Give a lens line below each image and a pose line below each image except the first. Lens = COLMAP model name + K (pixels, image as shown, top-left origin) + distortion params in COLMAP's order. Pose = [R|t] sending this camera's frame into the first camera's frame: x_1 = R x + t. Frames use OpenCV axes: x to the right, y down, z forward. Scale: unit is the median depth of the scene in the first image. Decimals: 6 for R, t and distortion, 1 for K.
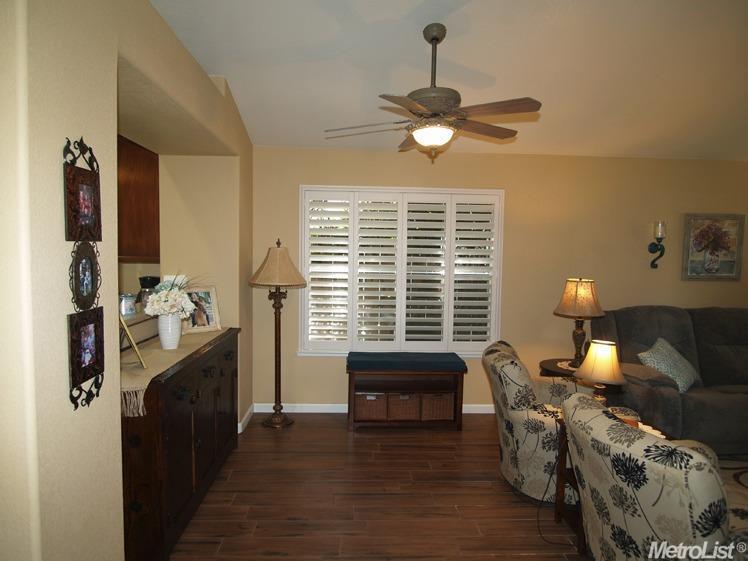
lens RADIAL K [[472.8, 0, 368.3], [0, 472.8, 280.2], [0, 0, 1]] dist [-0.029858, 0.000343]
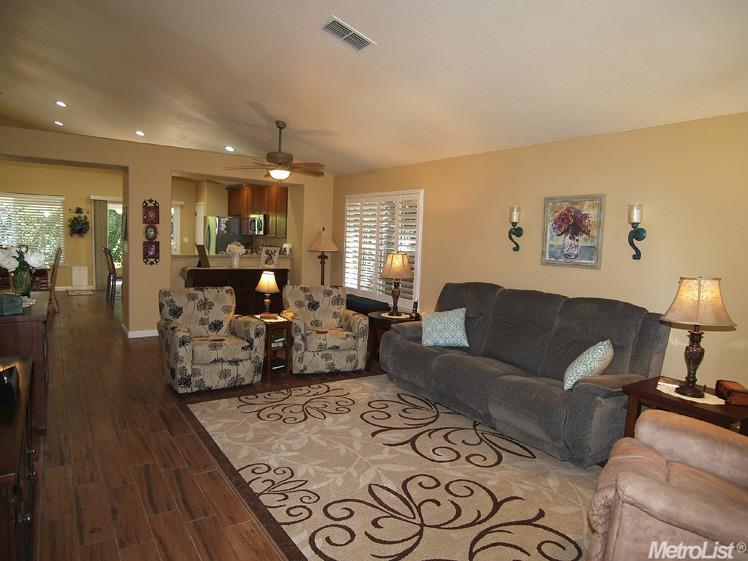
lens RADIAL K [[472.8, 0, 368.3], [0, 472.8, 280.2], [0, 0, 1]] dist [-0.029858, 0.000343]
pose [[0.529679, 0.085916, -0.843835, 1.760339], [-0.083951, 0.995282, 0.048639, 0.021056], [0.844033, 0.045078, 0.534393, 0.198661]]
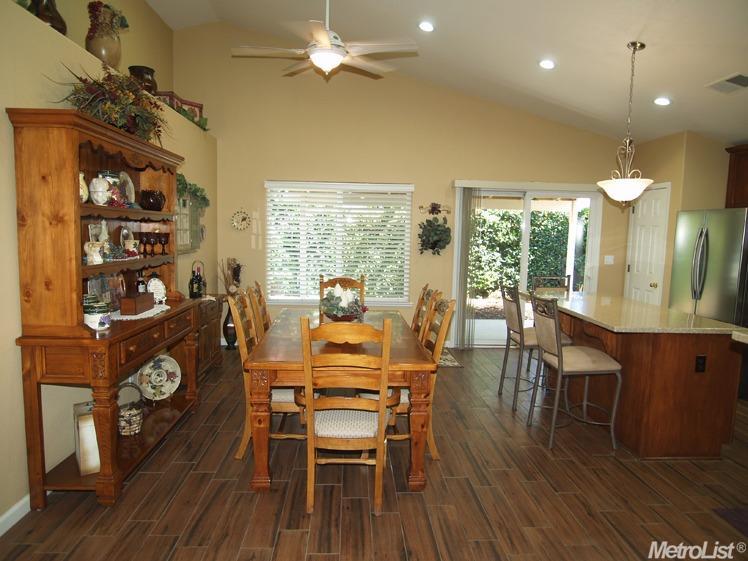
lens RADIAL K [[472.8, 0, 368.3], [0, 472.8, 280.2], [0, 0, 1]] dist [-0.029858, 0.000343]
pose [[0.001278, 0.088356, -0.996088, -0.121265], [-0.084050, 0.992574, 0.087937, 0.005070], [0.996461, 0.083608, 0.008695, -0.026396]]
